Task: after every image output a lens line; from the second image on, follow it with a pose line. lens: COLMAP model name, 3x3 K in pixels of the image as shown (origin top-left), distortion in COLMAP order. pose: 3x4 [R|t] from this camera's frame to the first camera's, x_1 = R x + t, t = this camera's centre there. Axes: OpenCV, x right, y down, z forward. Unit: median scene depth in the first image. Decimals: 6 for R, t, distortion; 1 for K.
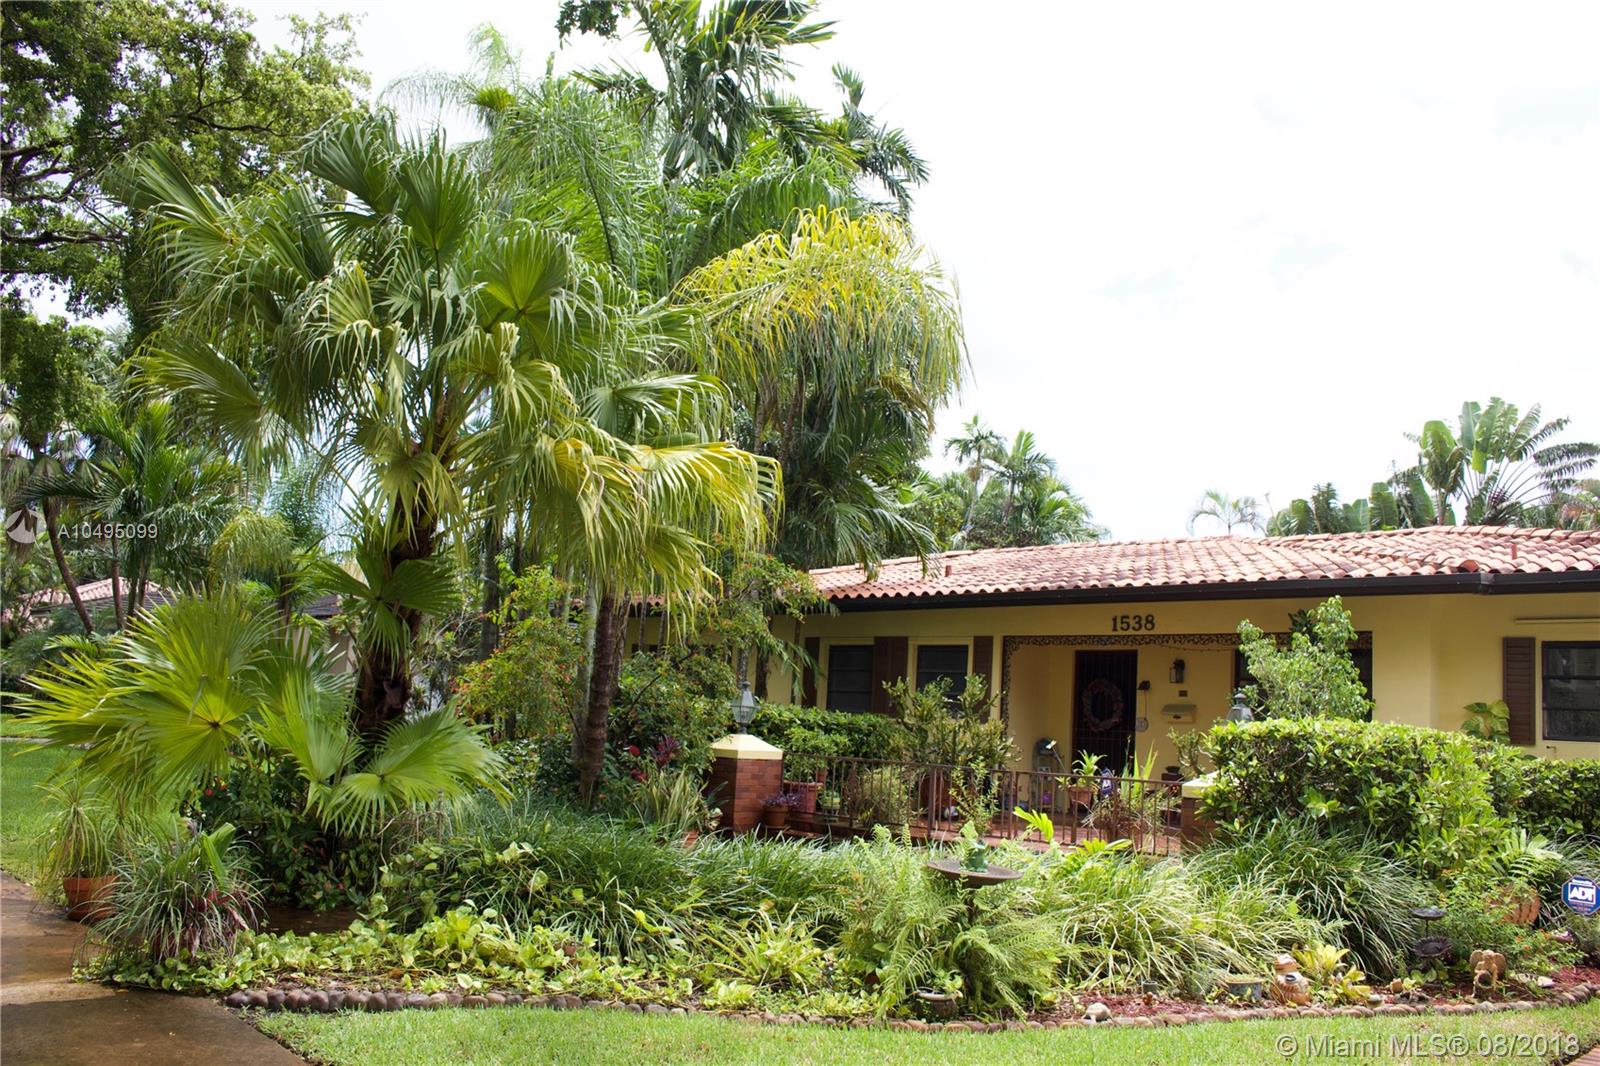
lens RADIAL K [[1319.9, 0, 796.4], [0, 1319.9, 539.2], [0, 0, 1]] dist [-0.164143, 0.135778]
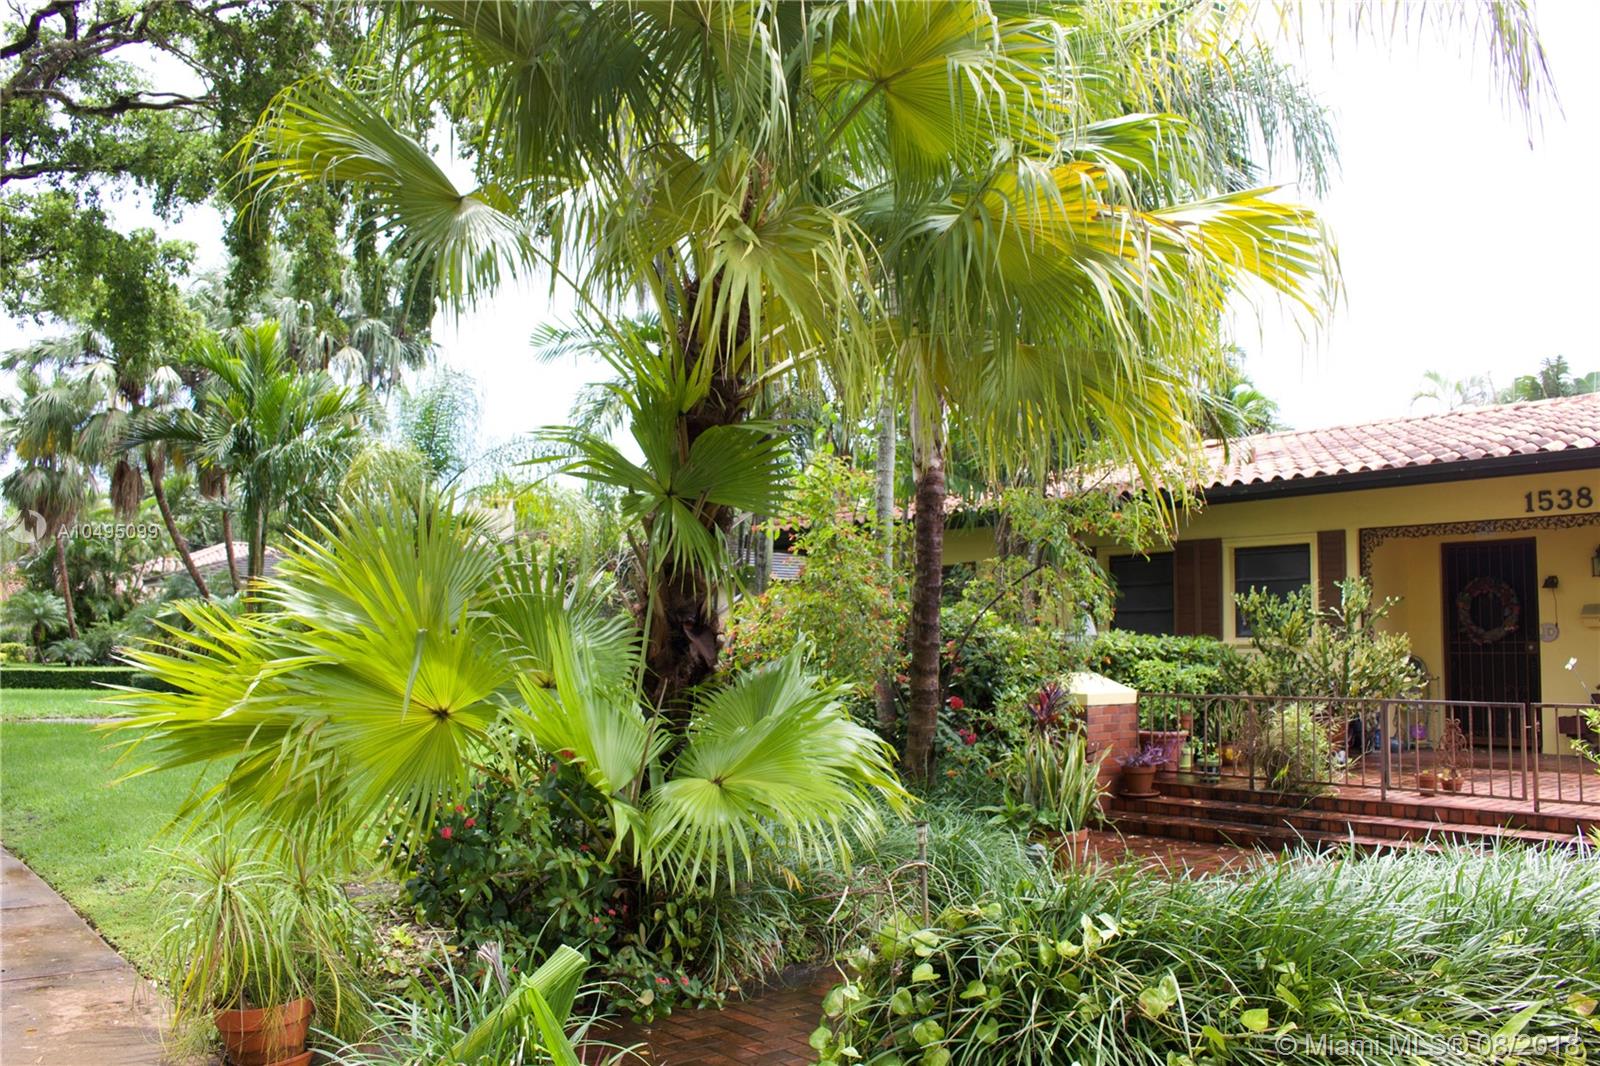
lens RADIAL K [[1319.9, 0, 796.4], [0, 1319.9, 539.2], [0, 0, 1]] dist [-0.164143, 0.135778]
pose [[0.995857, -0.056001, -0.071637, -0.099968], [0.059473, 0.997109, 0.047290, 0.019171], [0.068782, -0.051354, 0.996309, 0.172228]]
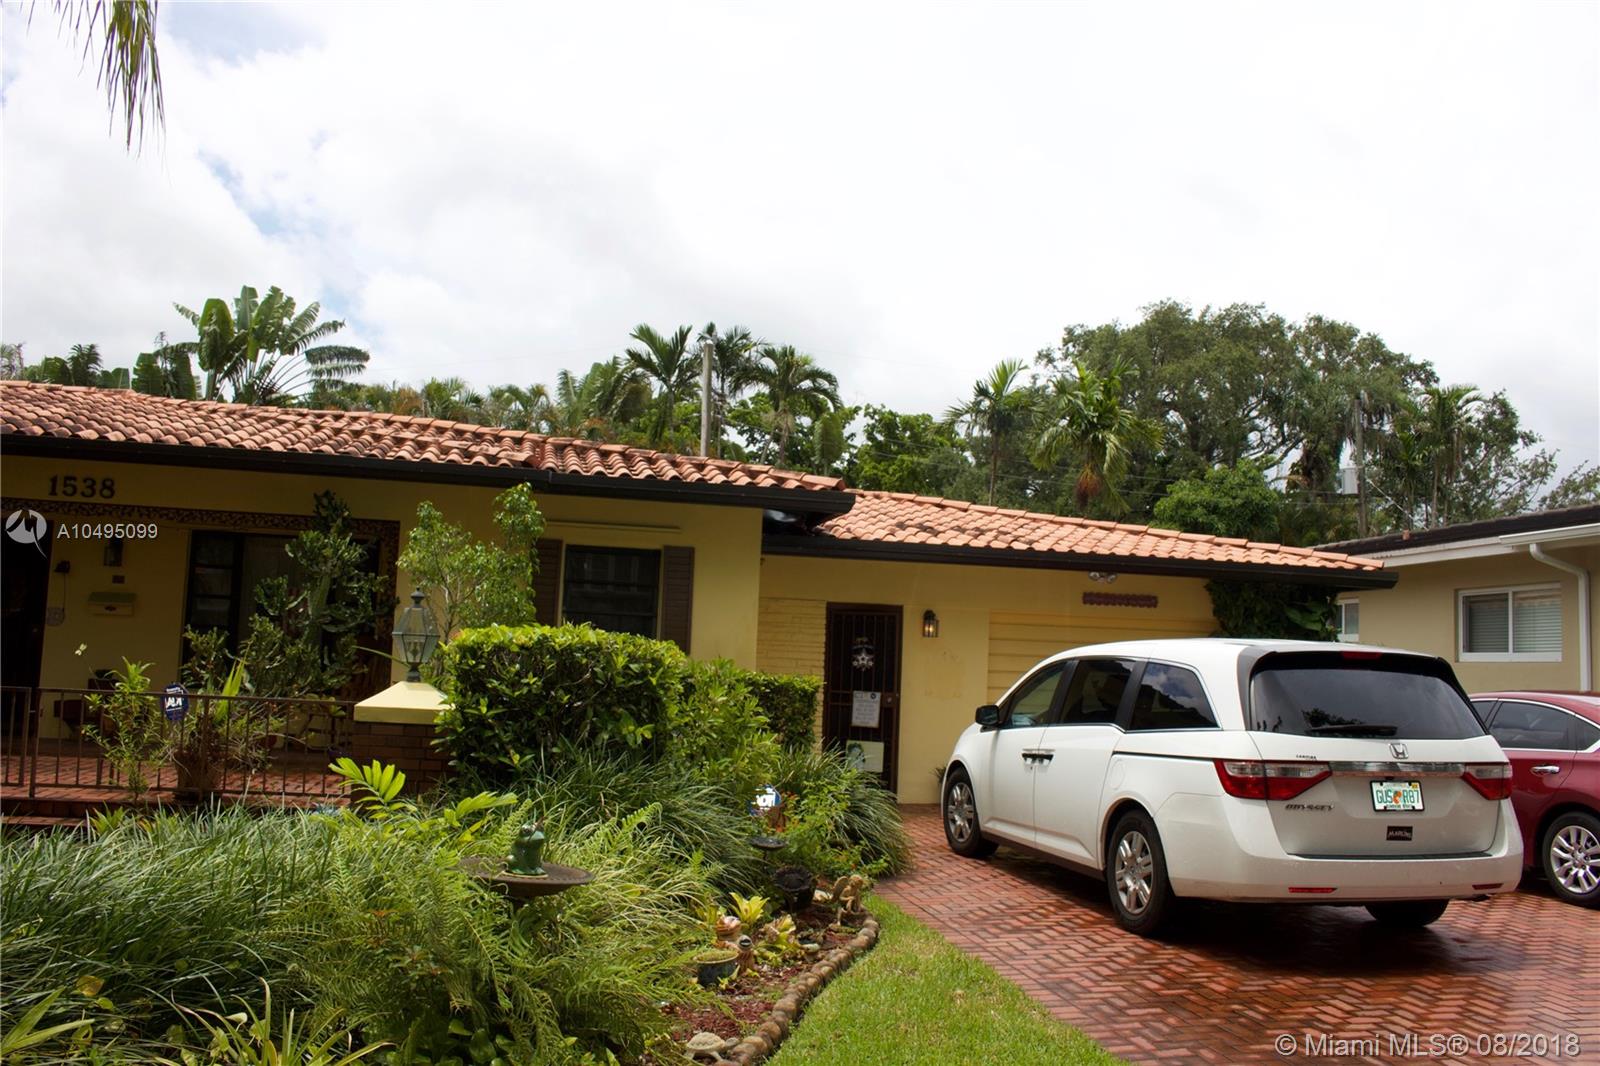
lens RADIAL K [[1315.8, 0, 800.7], [0, 1315.8, 545.3], [0, 0, 1]] dist [-0.172341, 0.140186]
pose [[0.536571, 0.046341, 0.842582, -0.105819], [-0.125922, 0.991709, 0.025646, 0.019108], [-0.834407, -0.119861, 0.537957, 0.177892]]
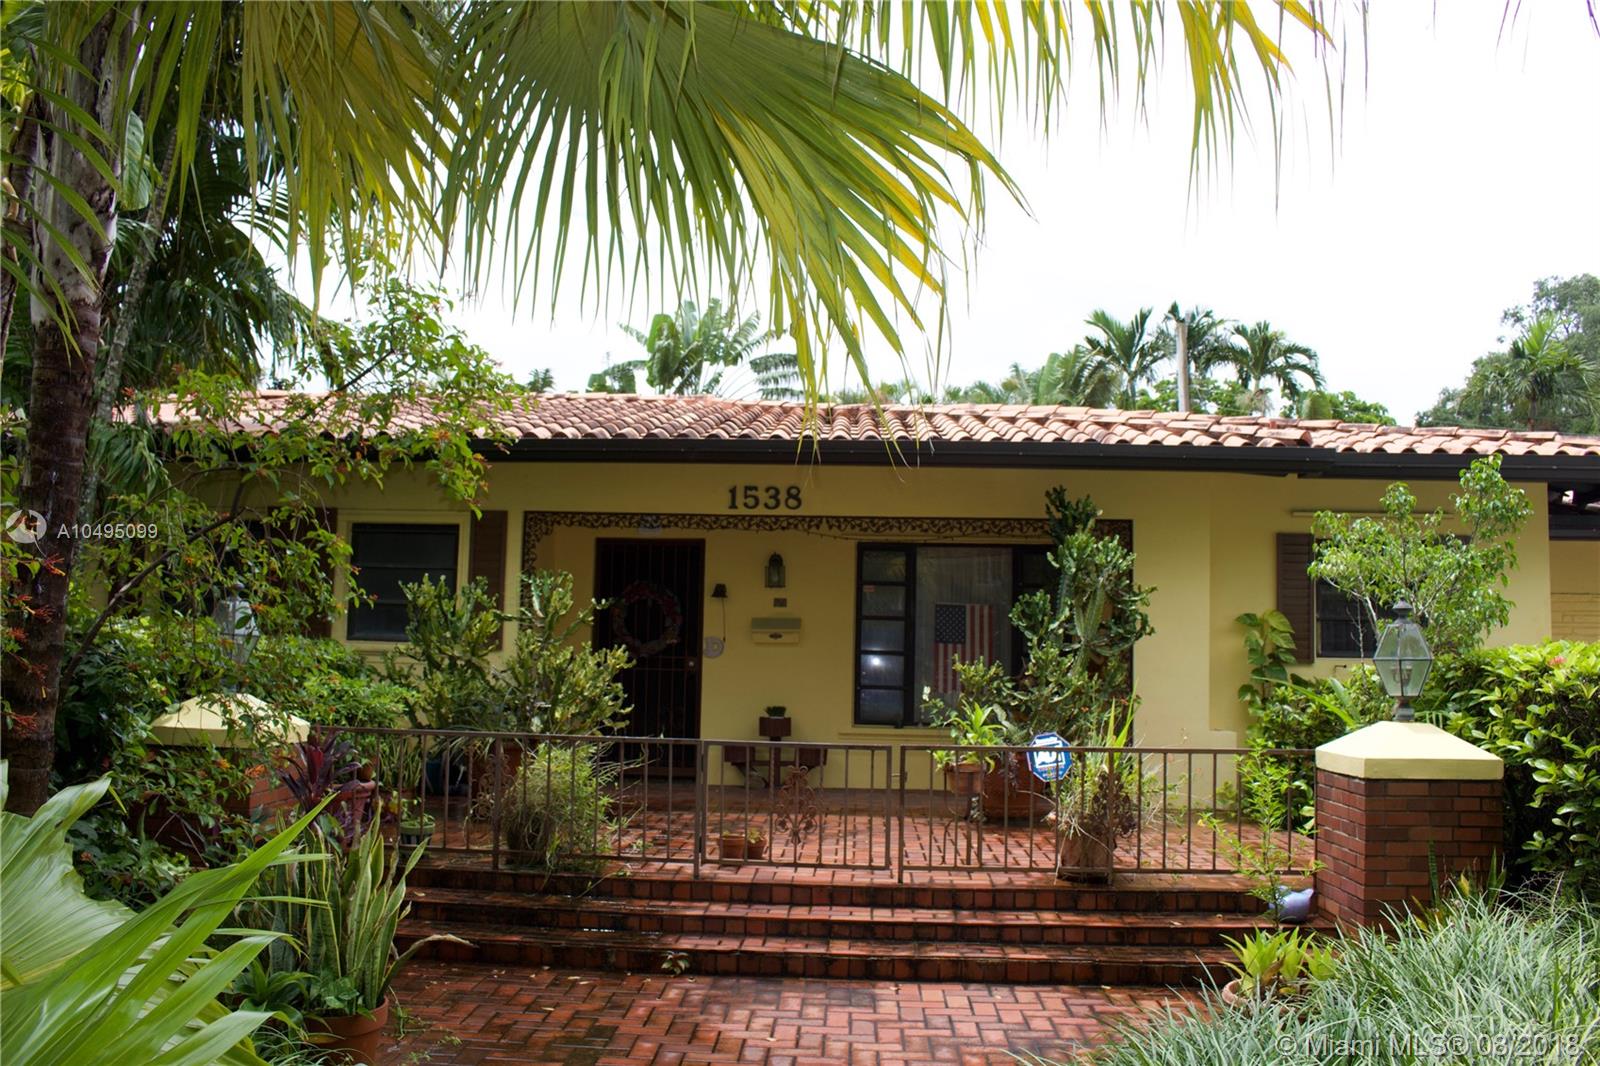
lens RADIAL K [[1315.8, 0, 800.7], [0, 1315.8, 545.3], [0, 0, 1]] dist [-0.172341, 0.140186]
pose [[0.735765, 0.018841, 0.676974, -0.137565], [-0.071438, 0.996195, 0.049915, 0.039967], [-0.673458, -0.085087, 0.734312, 0.365853]]
